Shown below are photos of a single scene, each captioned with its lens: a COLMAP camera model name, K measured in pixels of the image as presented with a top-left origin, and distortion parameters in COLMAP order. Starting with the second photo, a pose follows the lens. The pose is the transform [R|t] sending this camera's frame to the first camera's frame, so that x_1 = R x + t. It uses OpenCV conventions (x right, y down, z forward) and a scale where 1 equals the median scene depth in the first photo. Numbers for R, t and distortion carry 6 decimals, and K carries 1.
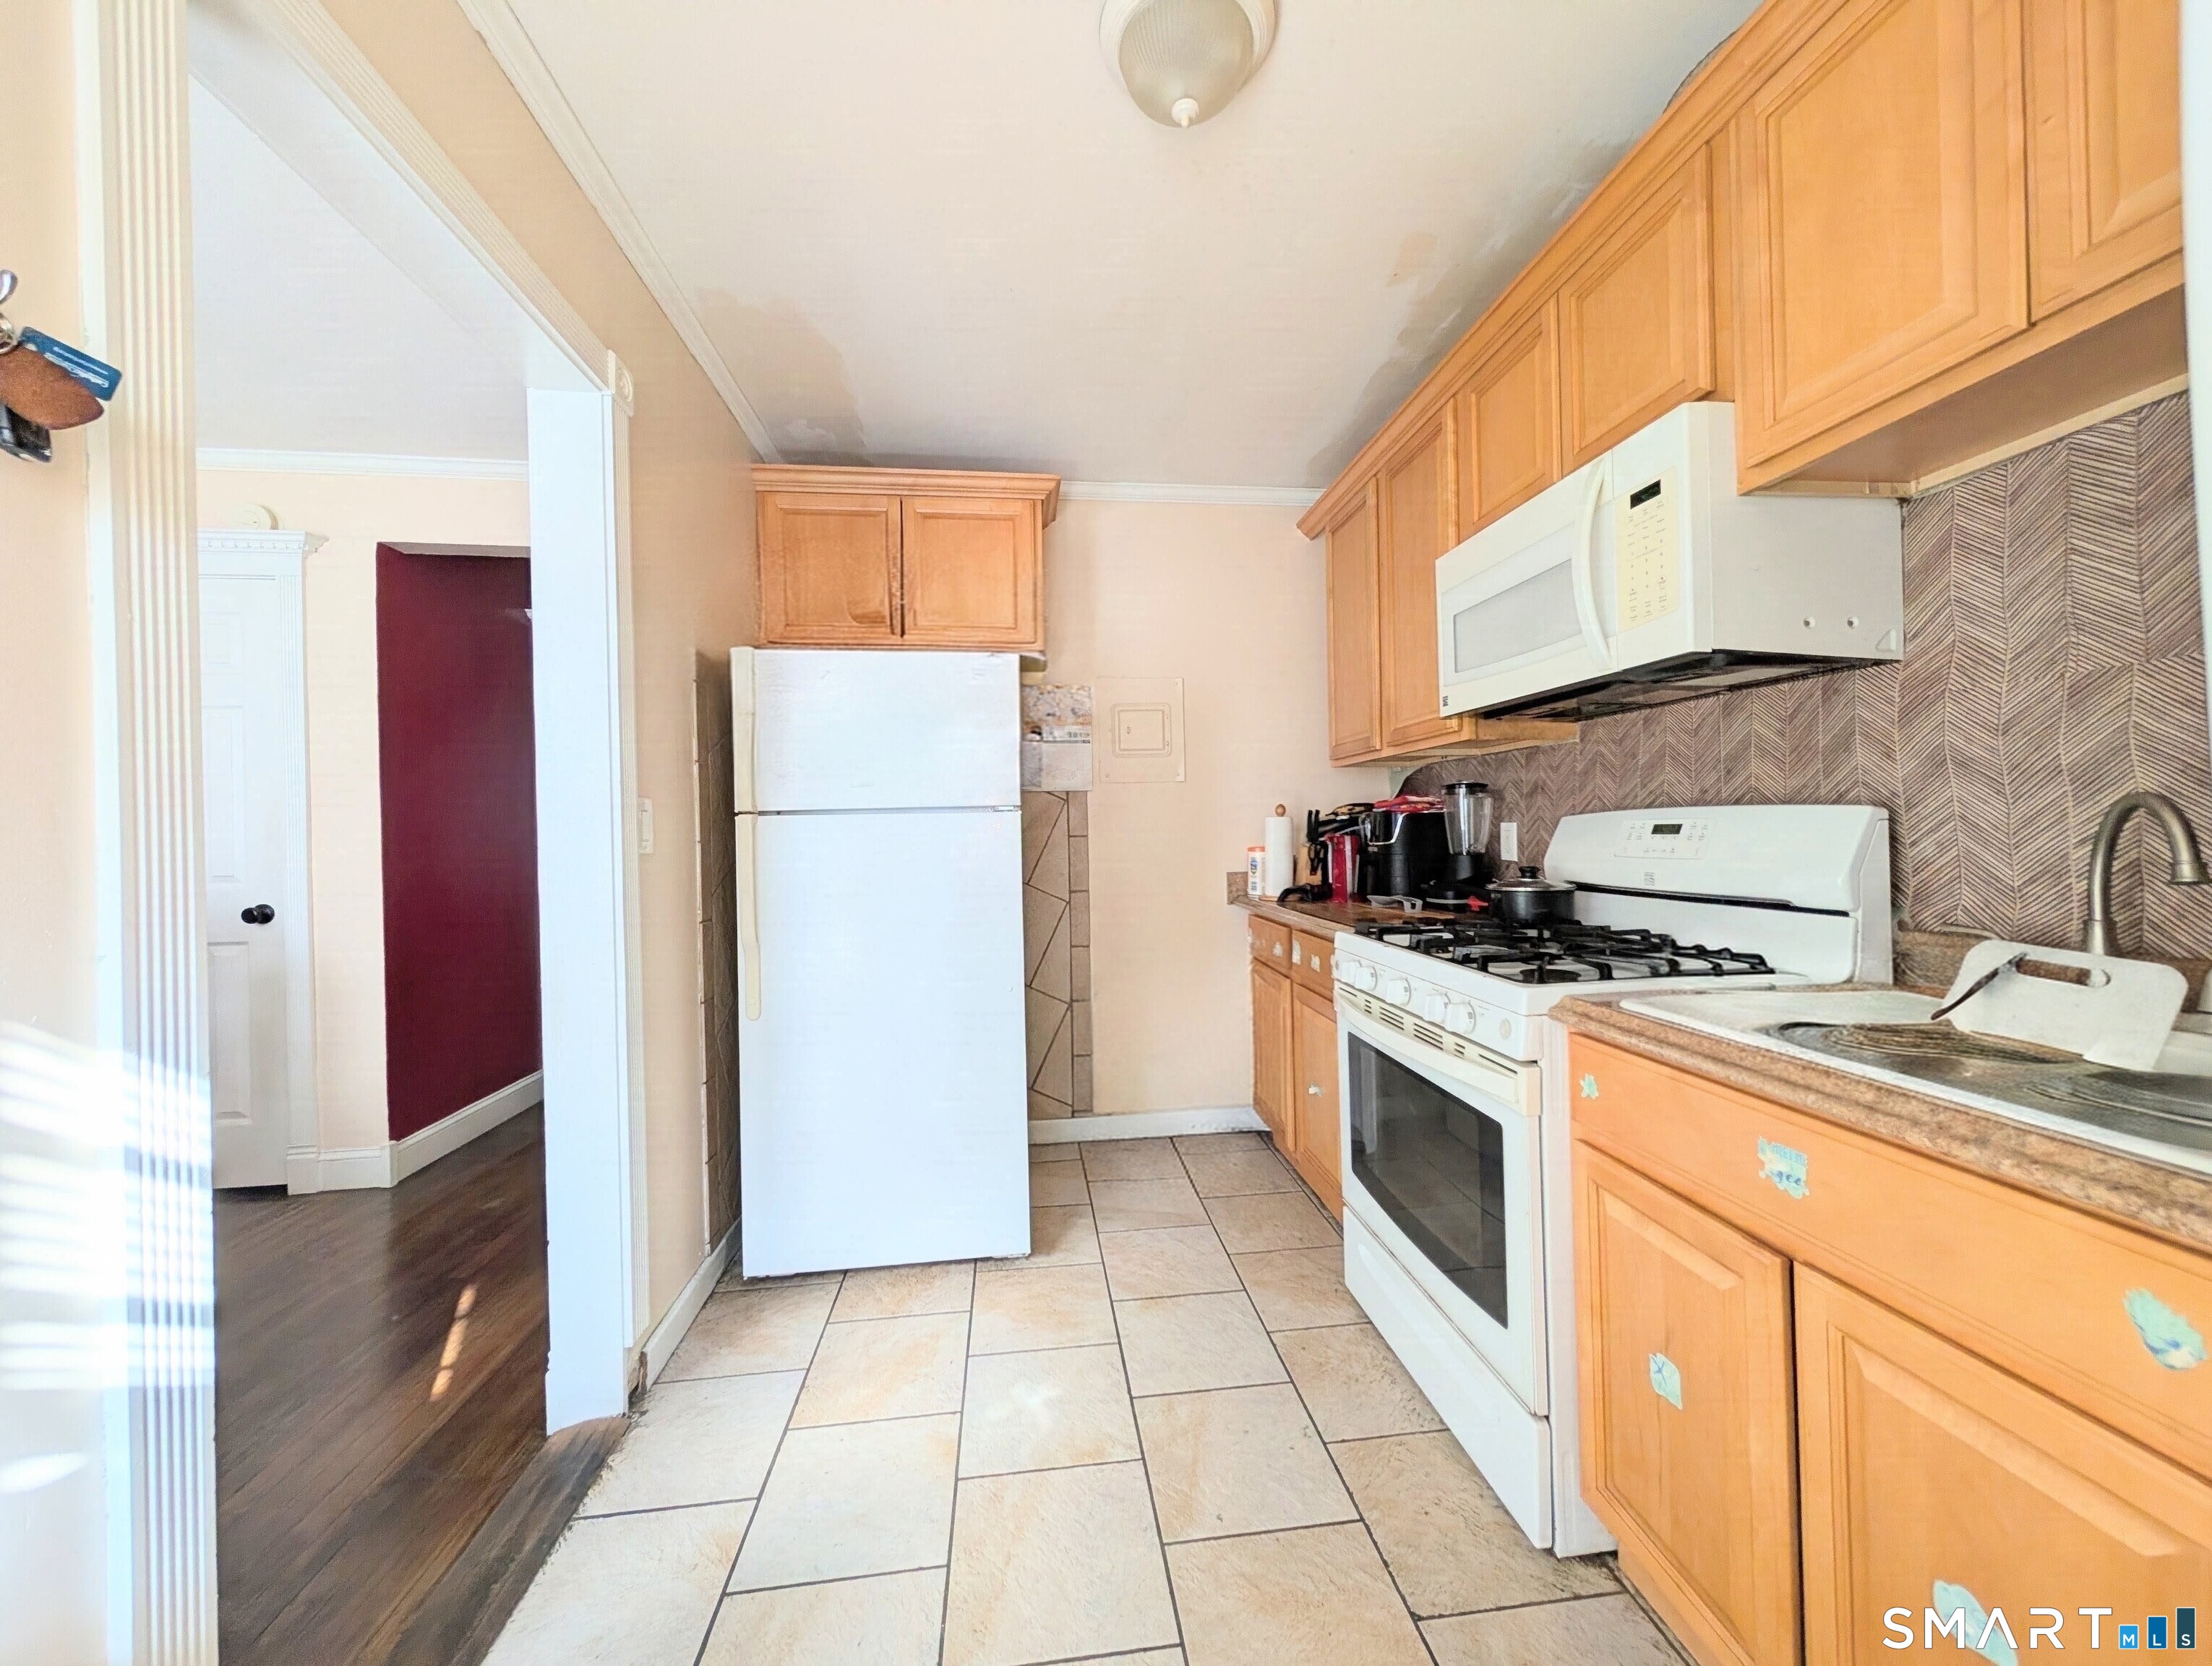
lens RADIAL K [[799.4, 0, 1108.0], [0, 799.4, 834.6], [0, 0, 1]] dist [-0.000323, 0.000450]
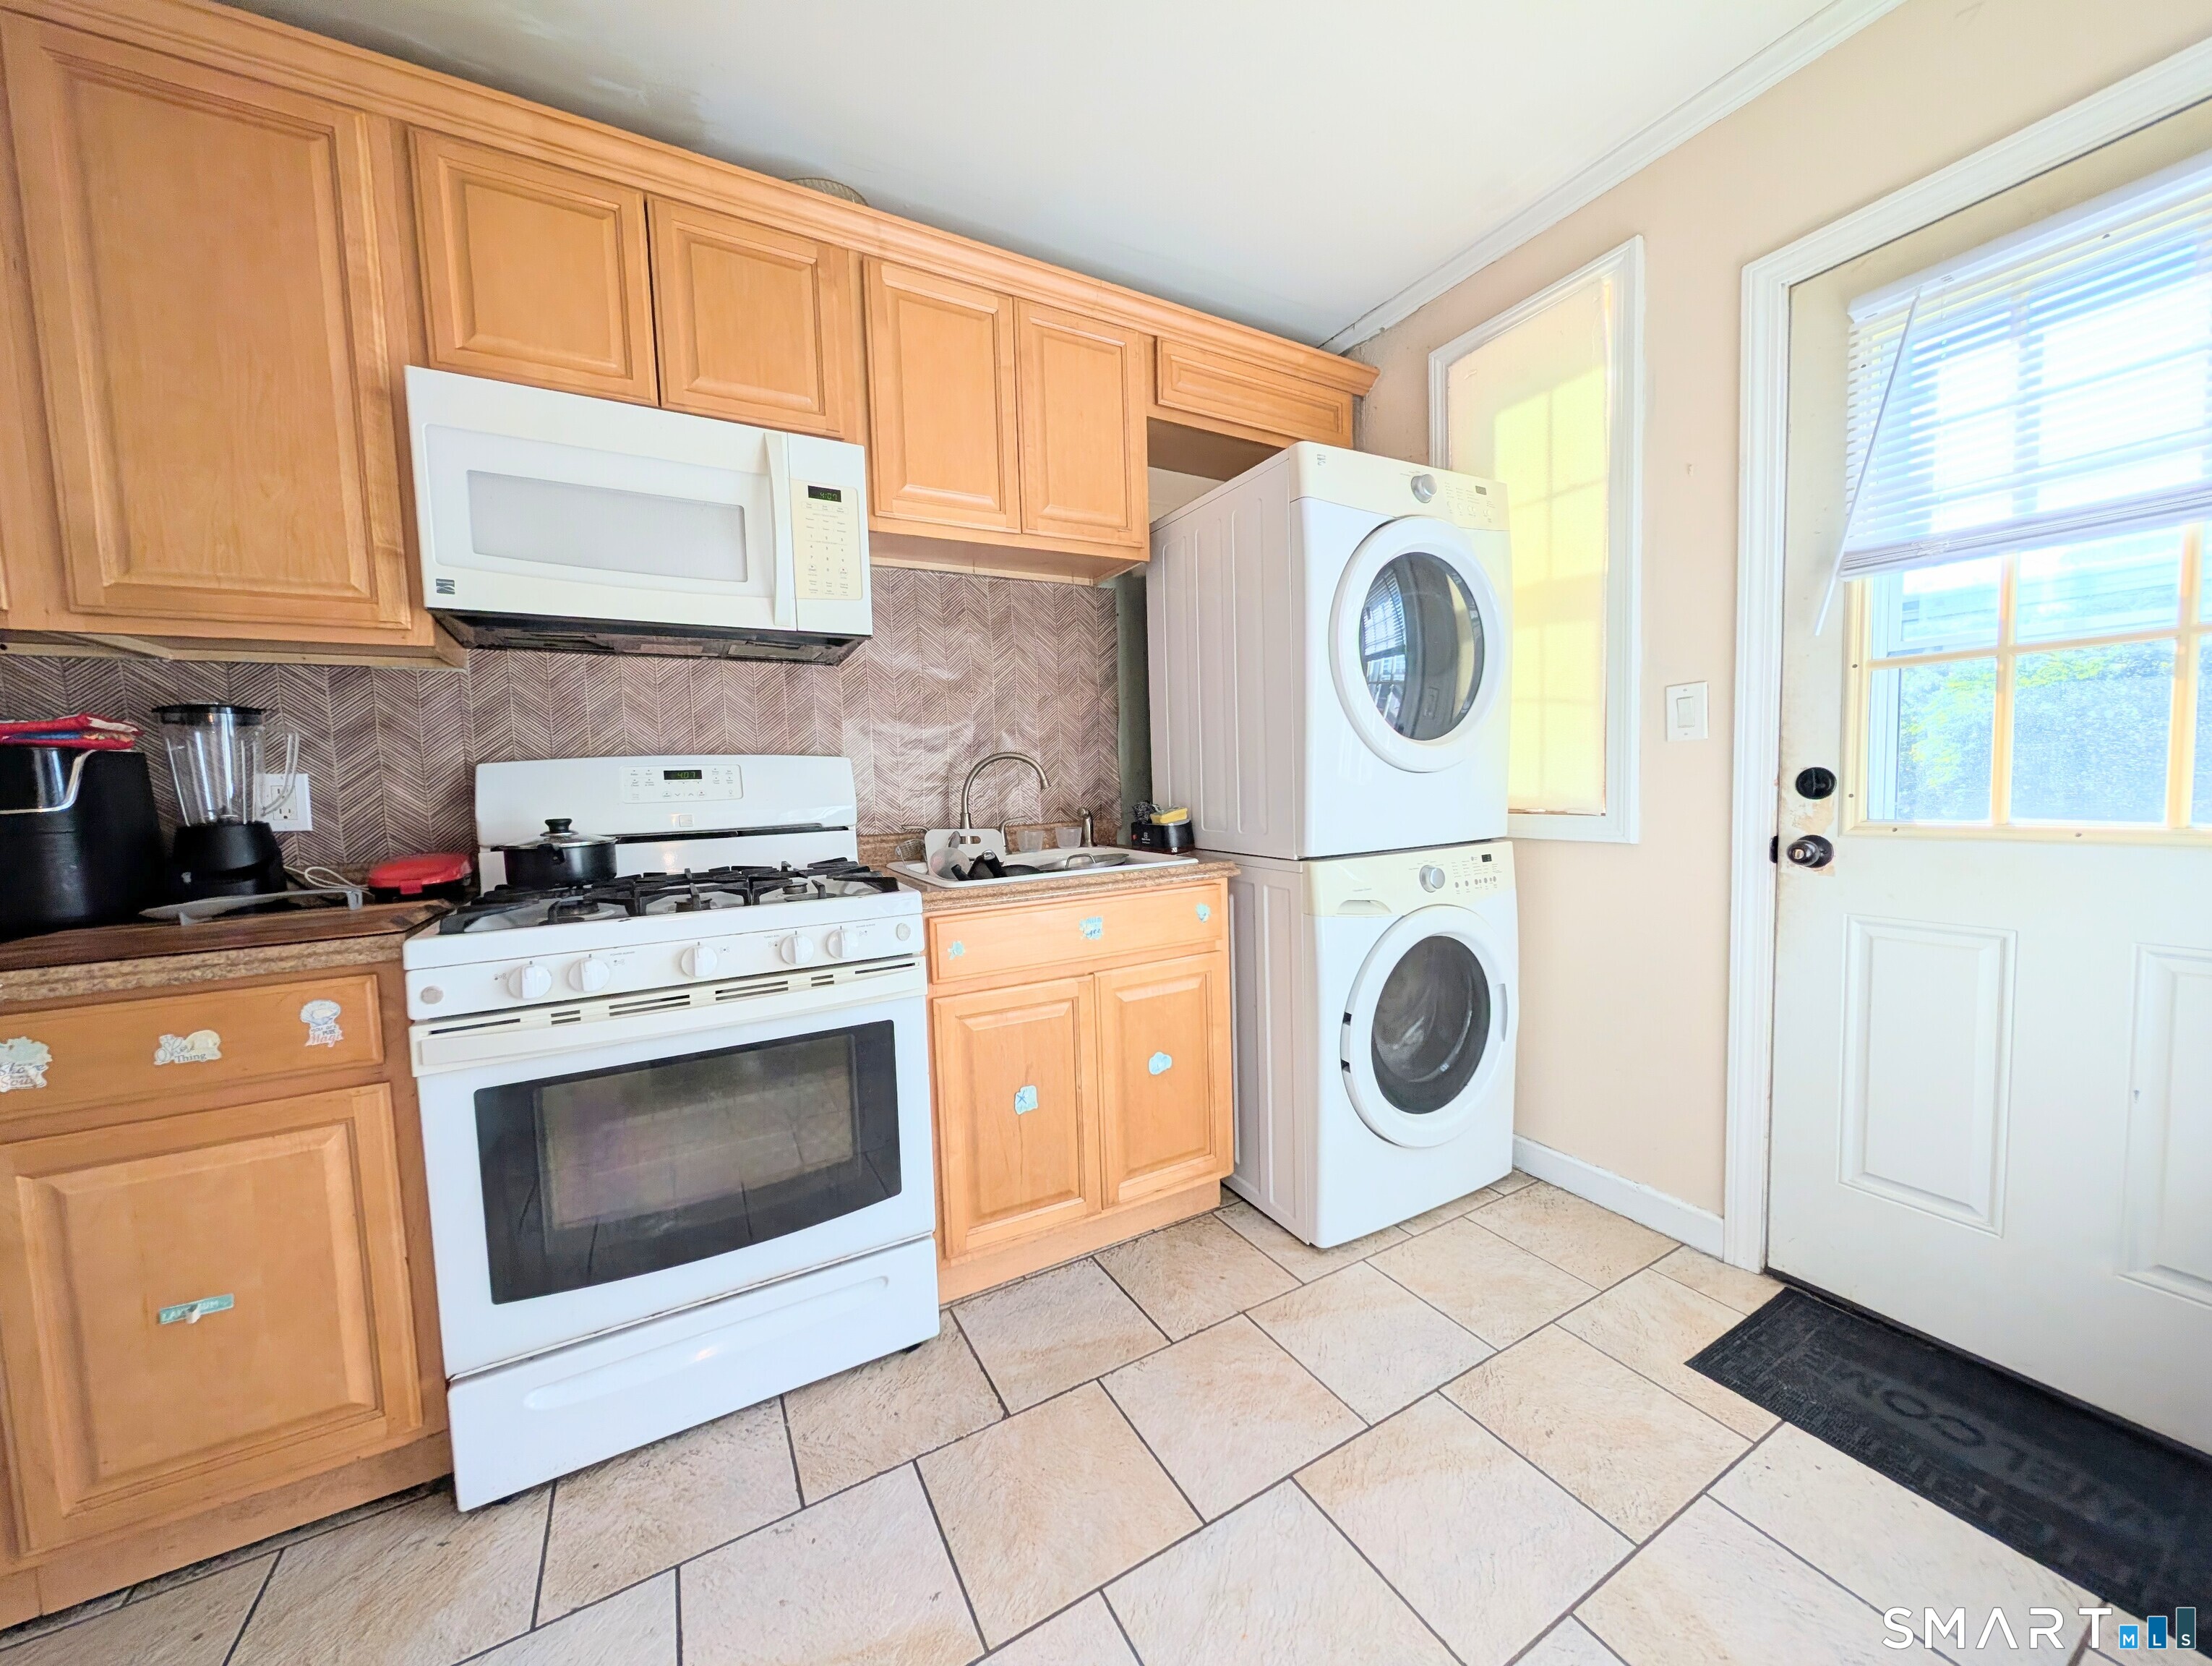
lens RADIAL K [[799.4, 0, 1106.6], [0, 799.4, 833.6], [0, 0, 1]] dist [-0.000323, 0.000450]
pose [[-0.381231, -0.032039, 0.923925, -0.542971], [0.042364, 0.997744, 0.052079, 0.042165], [-0.923509, 0.058995, -0.379013, 0.921874]]
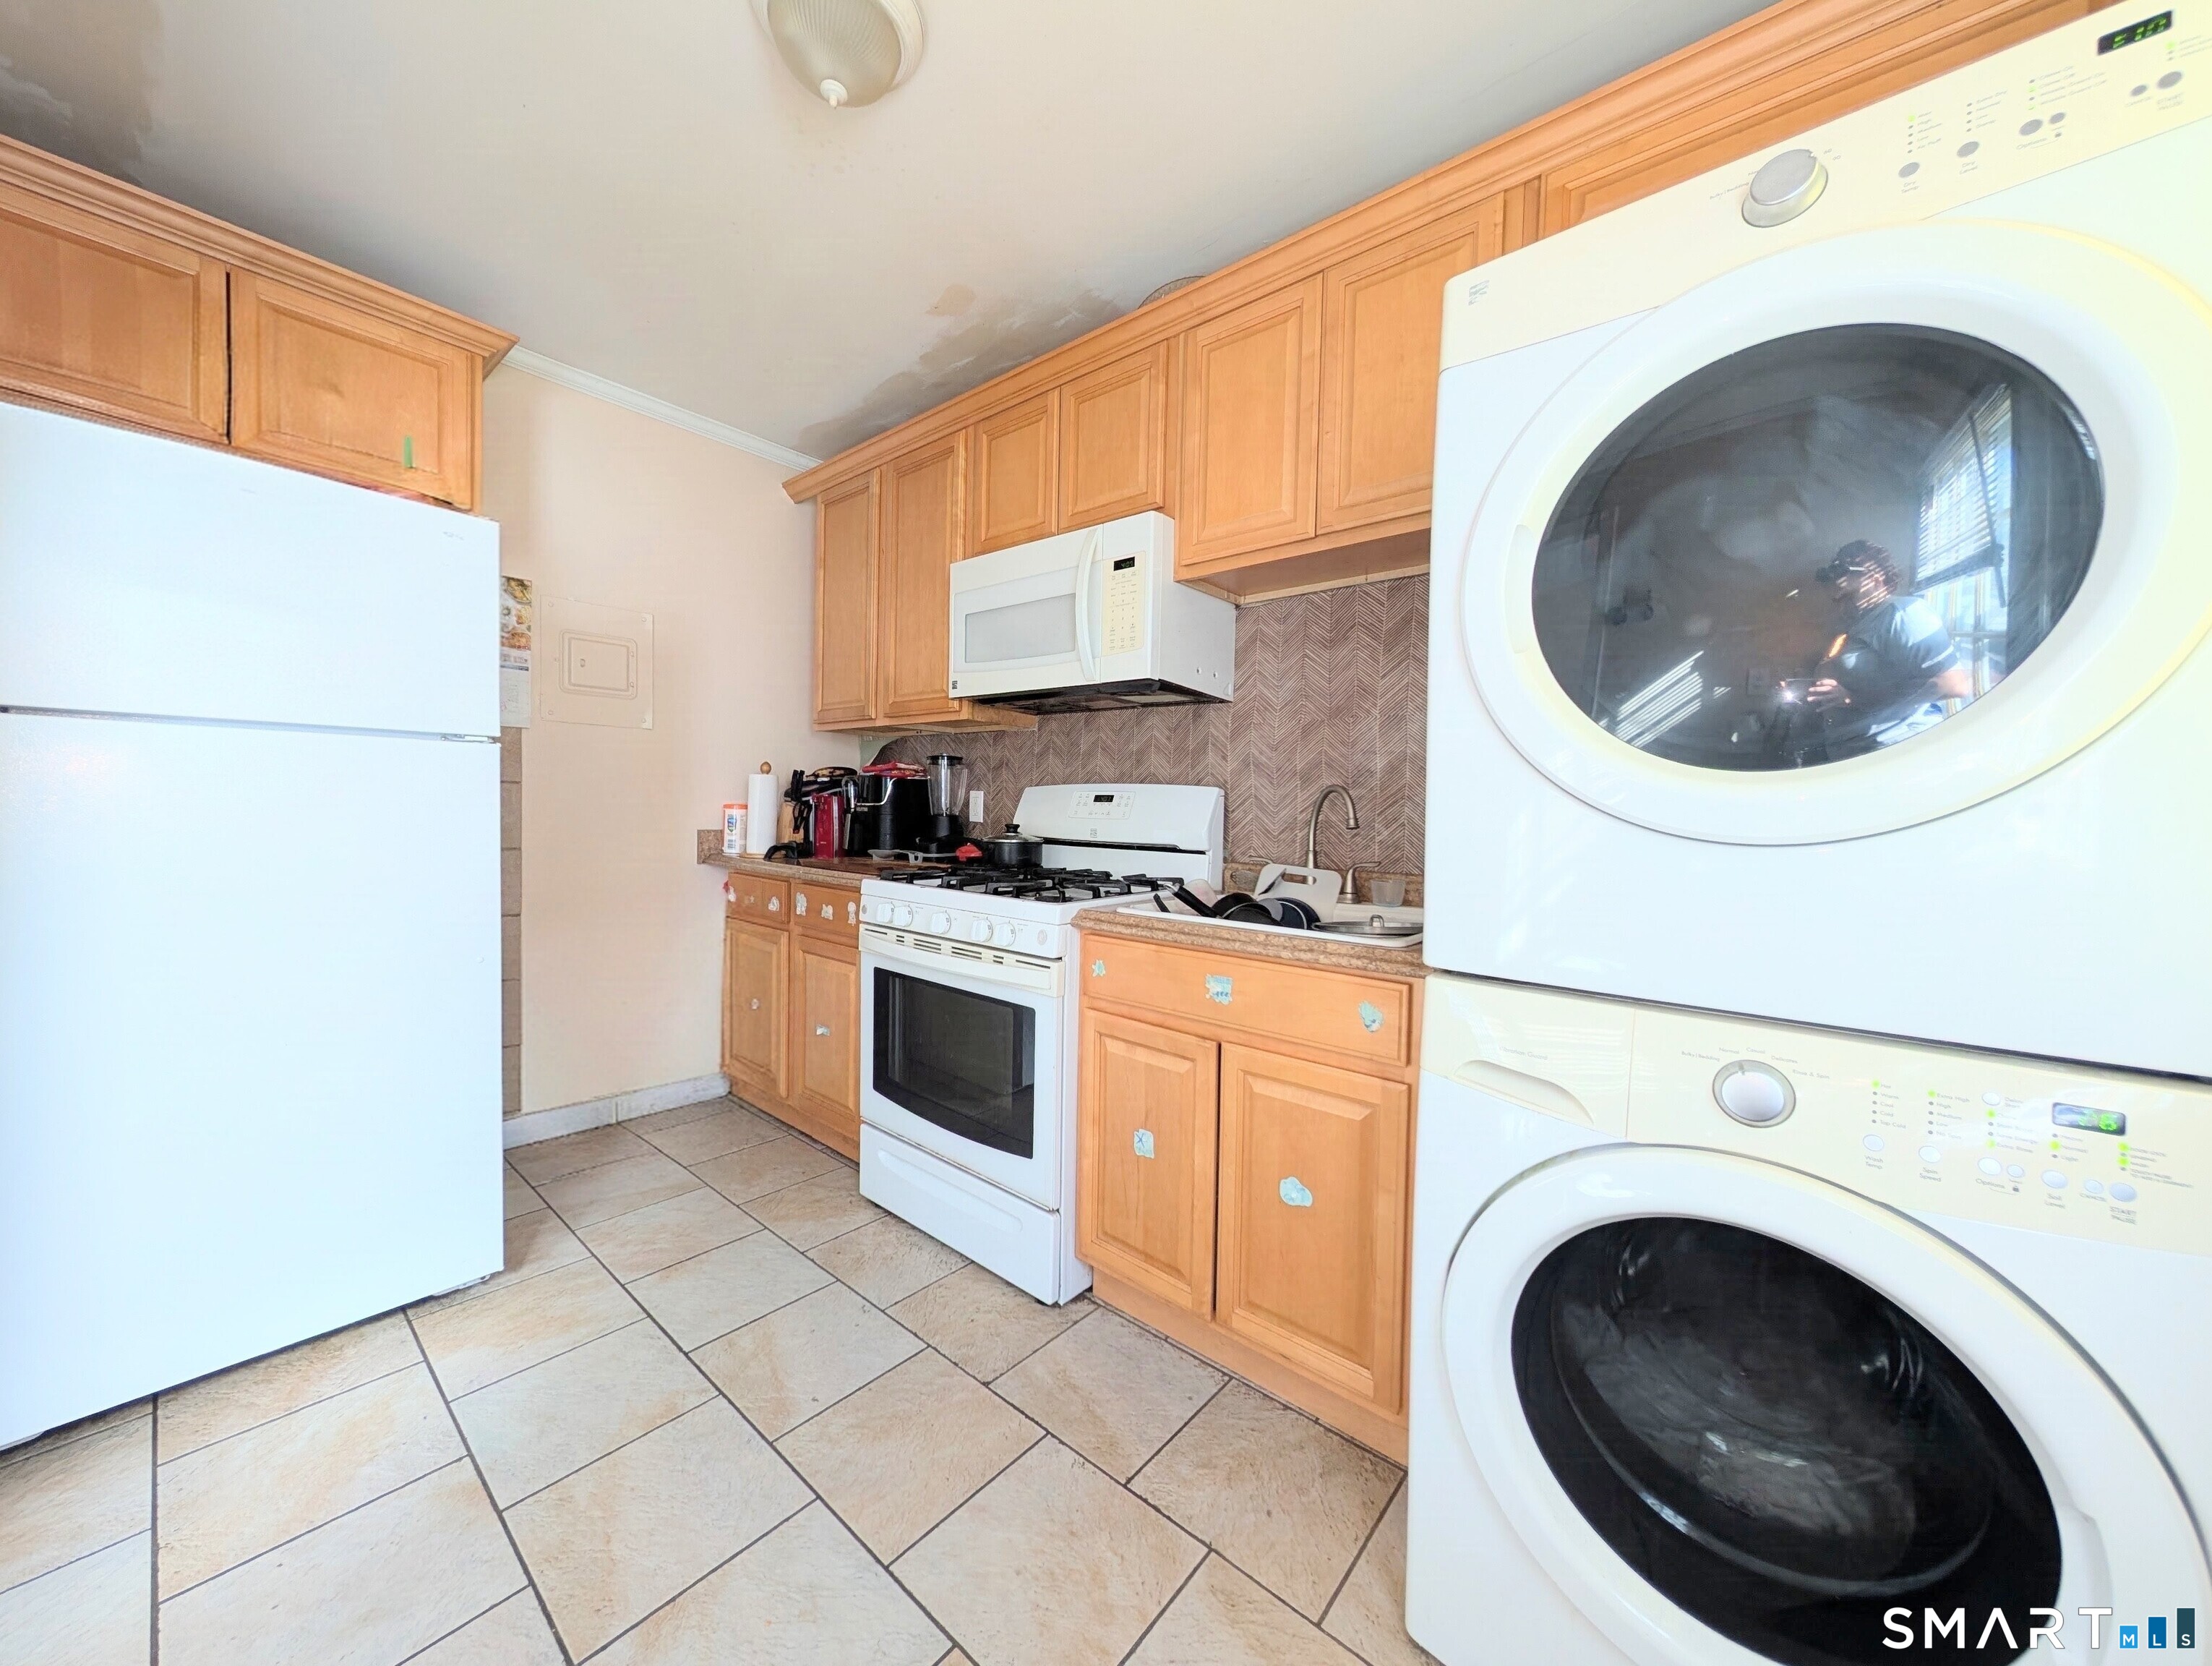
lens RADIAL K [[799.4, 0, 1107.9], [0, 799.4, 834.5], [0, 0, 1]] dist [-0.000323, 0.000450]
pose [[0.726918, 0.015494, 0.686549, -0.281670], [-0.037790, 0.999133, 0.017464, 0.033420], [-0.685684, -0.038640, 0.726873, -0.041998]]
